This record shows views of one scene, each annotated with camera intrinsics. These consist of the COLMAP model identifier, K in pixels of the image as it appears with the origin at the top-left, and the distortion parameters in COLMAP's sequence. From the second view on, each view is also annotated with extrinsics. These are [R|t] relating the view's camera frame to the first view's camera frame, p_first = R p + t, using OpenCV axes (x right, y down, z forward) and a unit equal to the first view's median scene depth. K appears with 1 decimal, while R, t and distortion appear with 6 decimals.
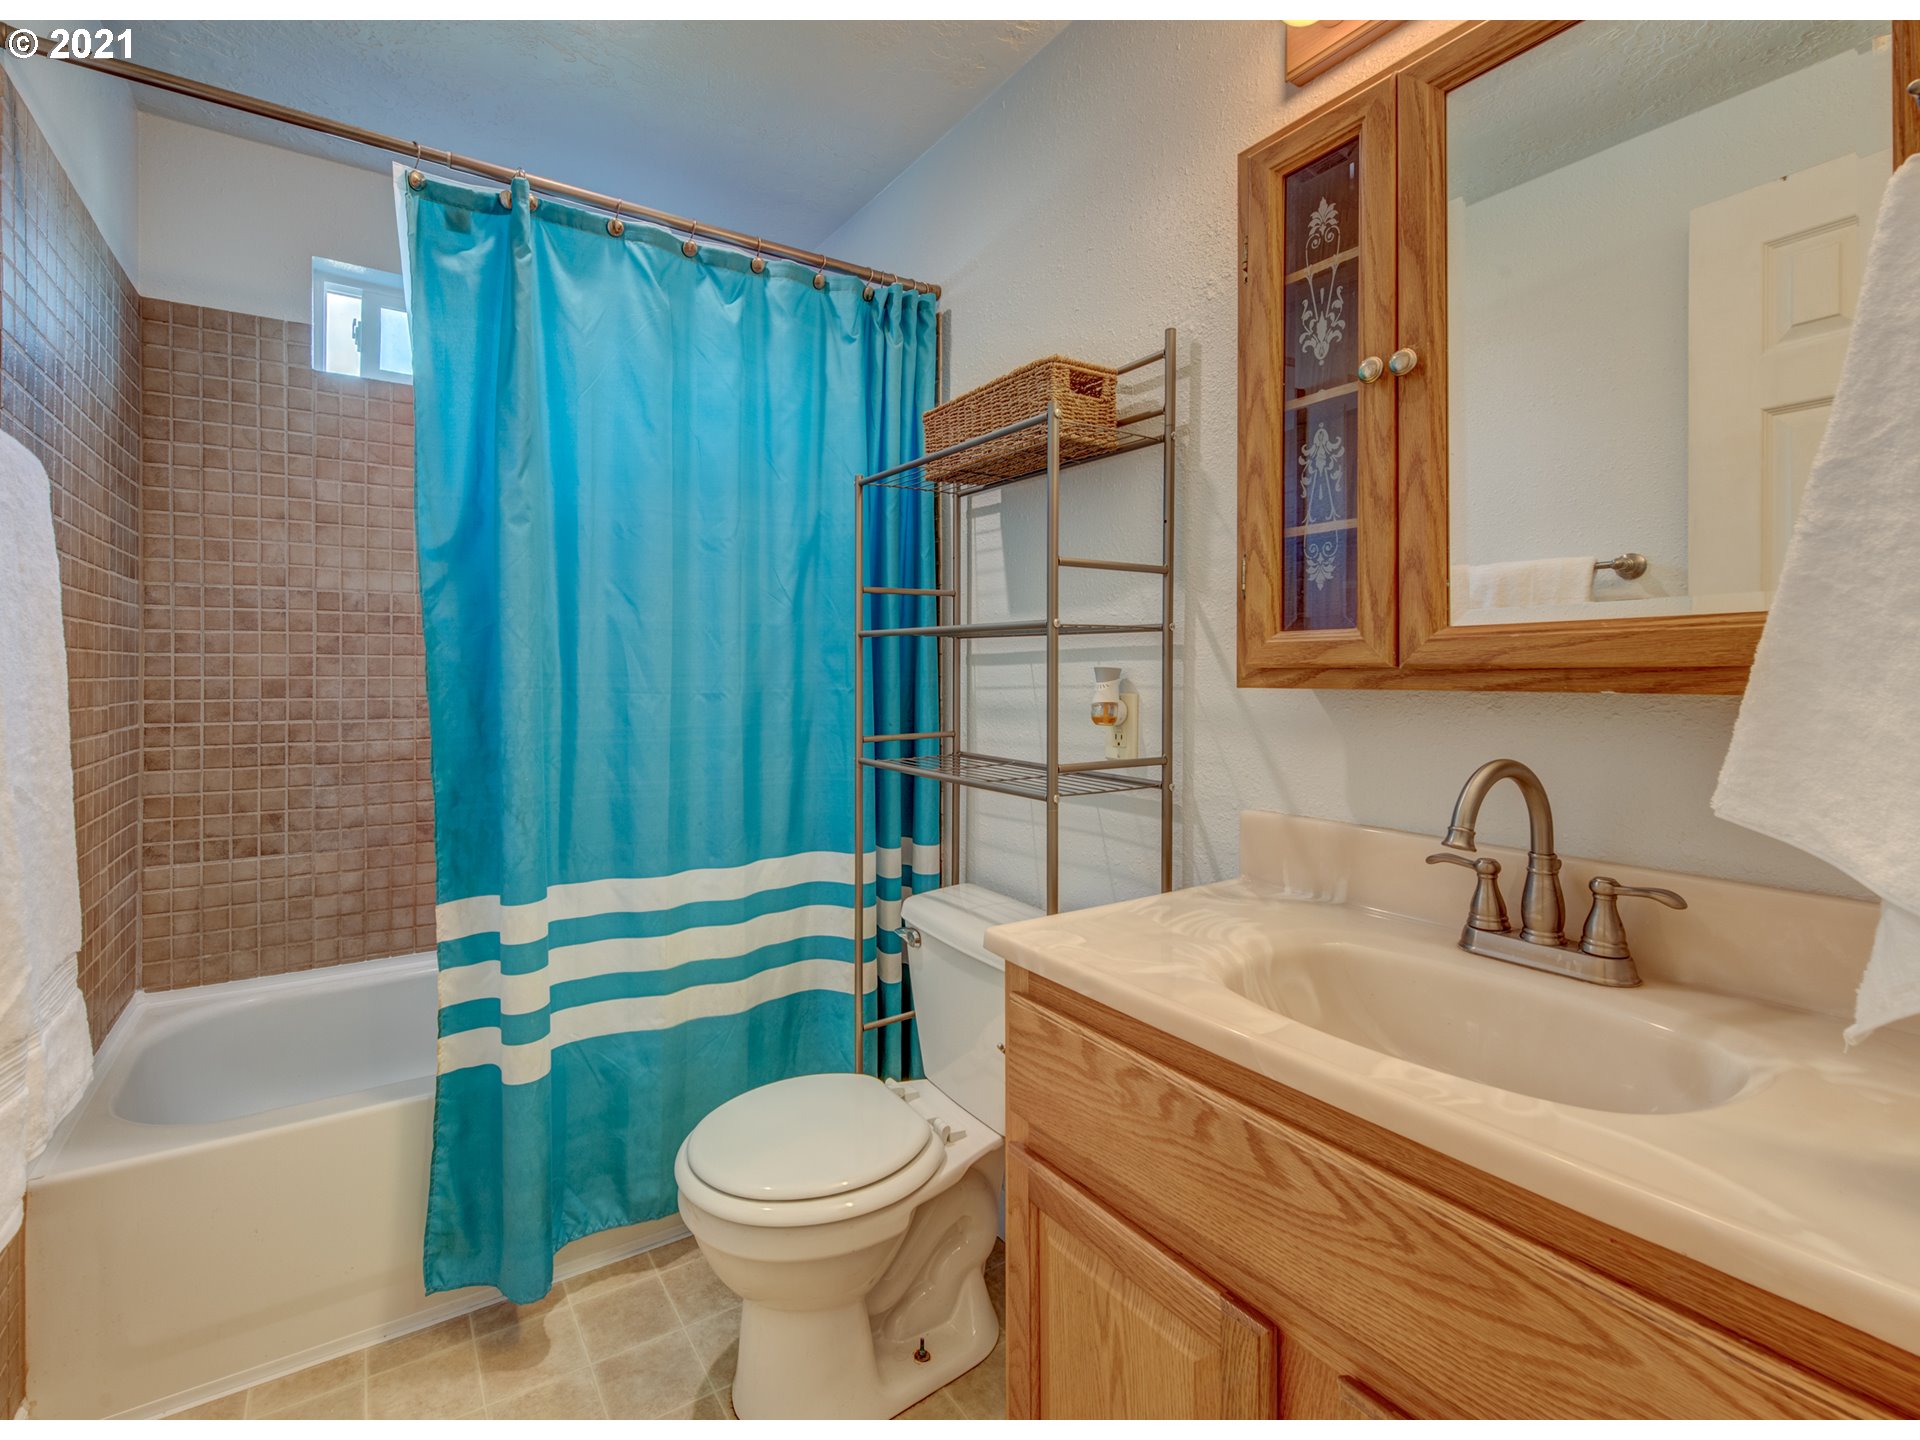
lens RADIAL K [[1157.2, 0, 982.2], [0, 1157.2, 680.7], [0, 0, 1]] dist [-0.002680, 0.003220]
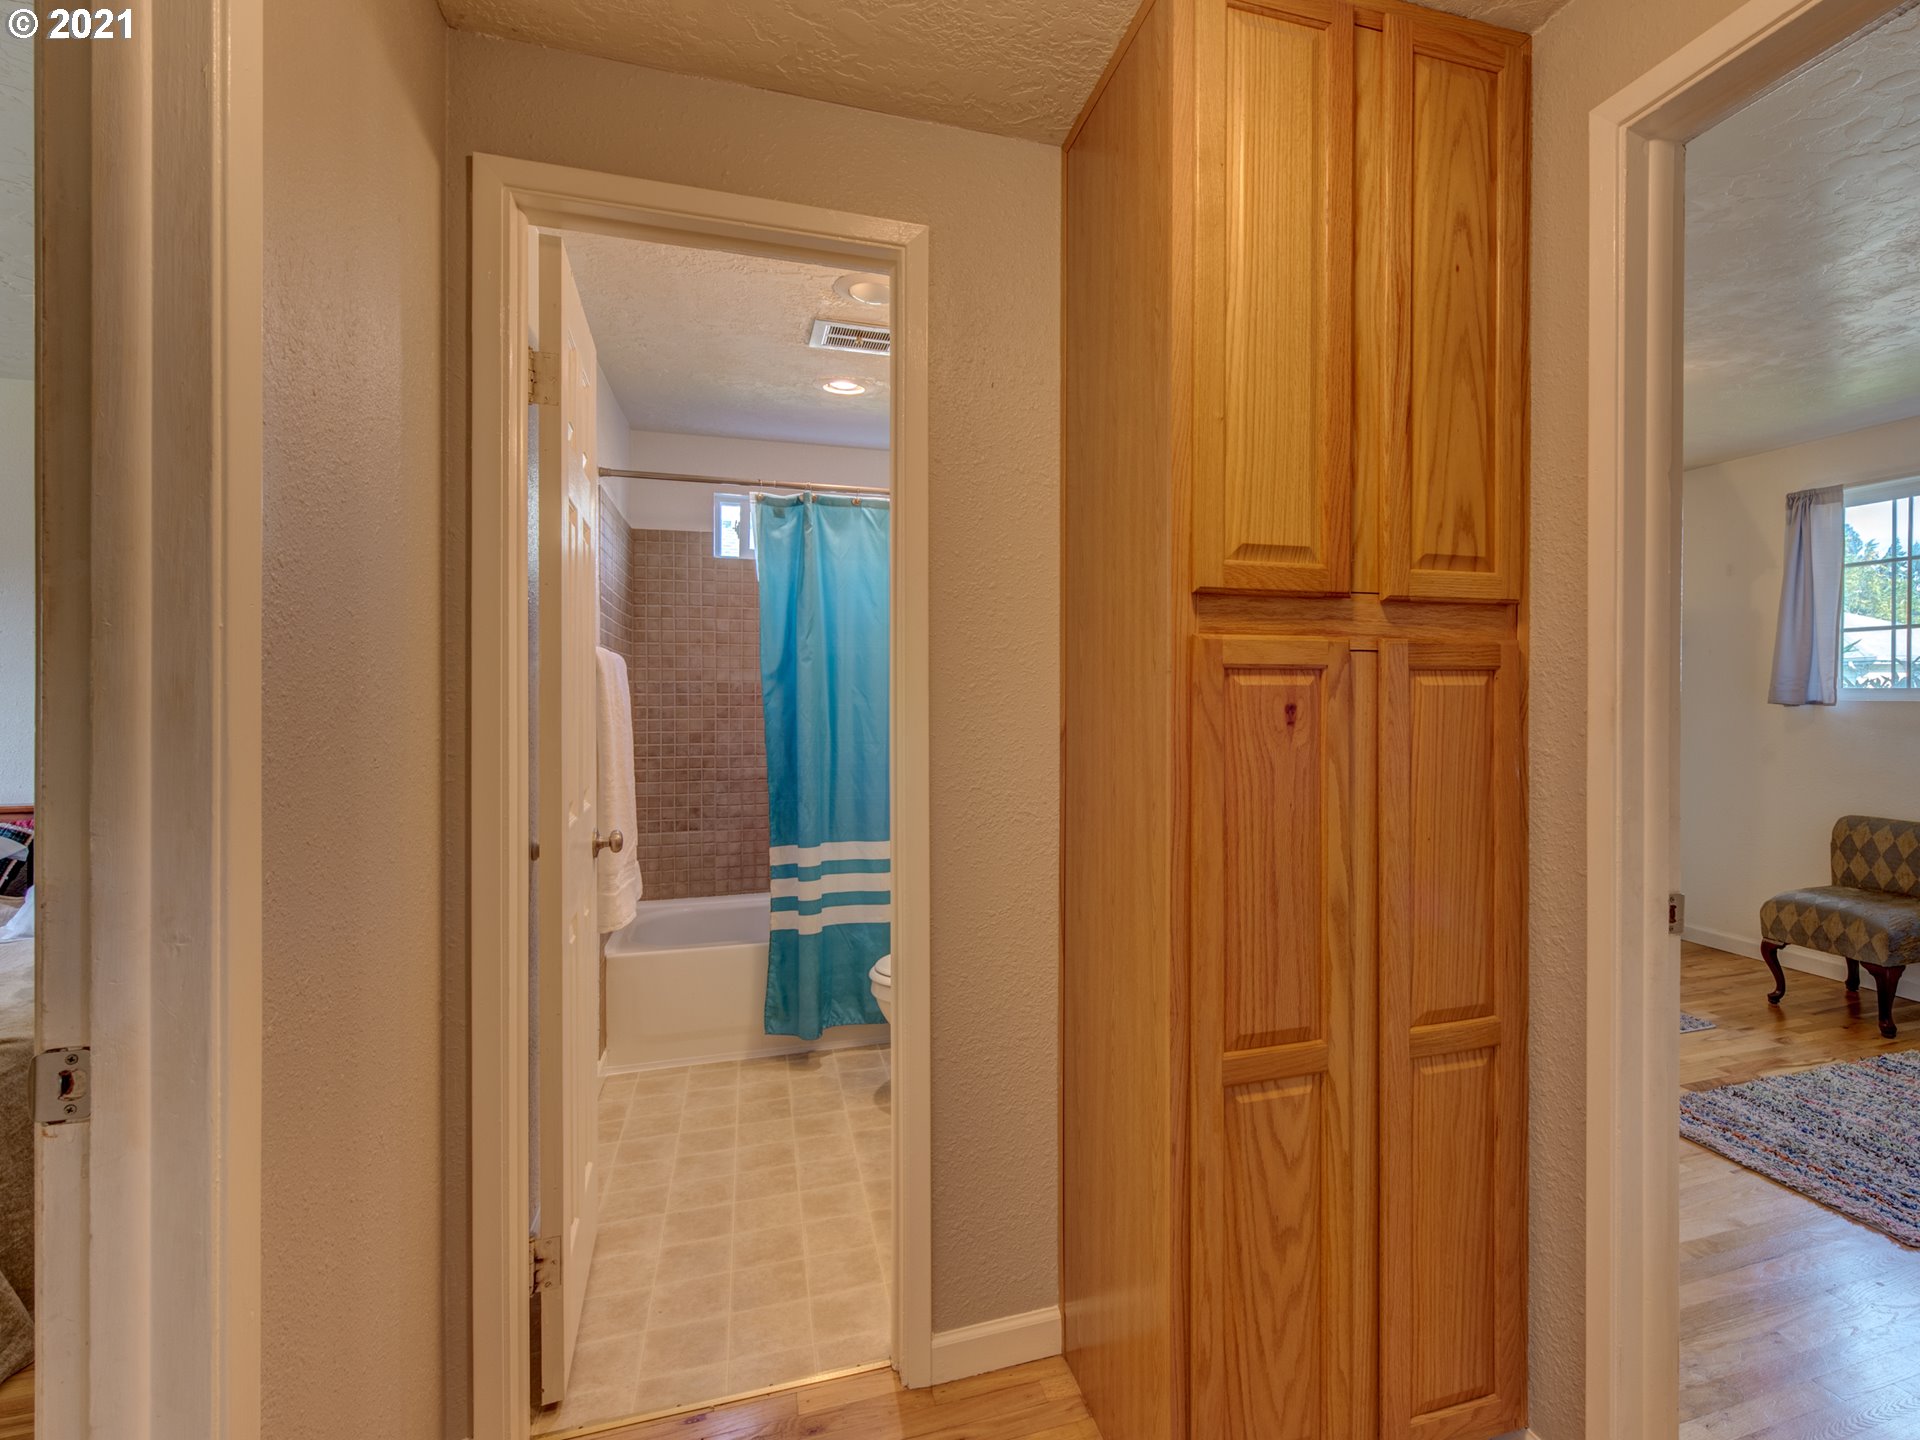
lens RADIAL K [[1180.5, 0, 1009.6], [0, 1180.5, 710.3], [0, 0, 1]] dist [-0.000011, -0.001097]
pose [[0.962010, -0.002149, -0.273005, 0.461559], [0.001669, 0.999997, -0.001991, -0.040674], [0.273008, 0.001460, 0.962011, -0.814508]]
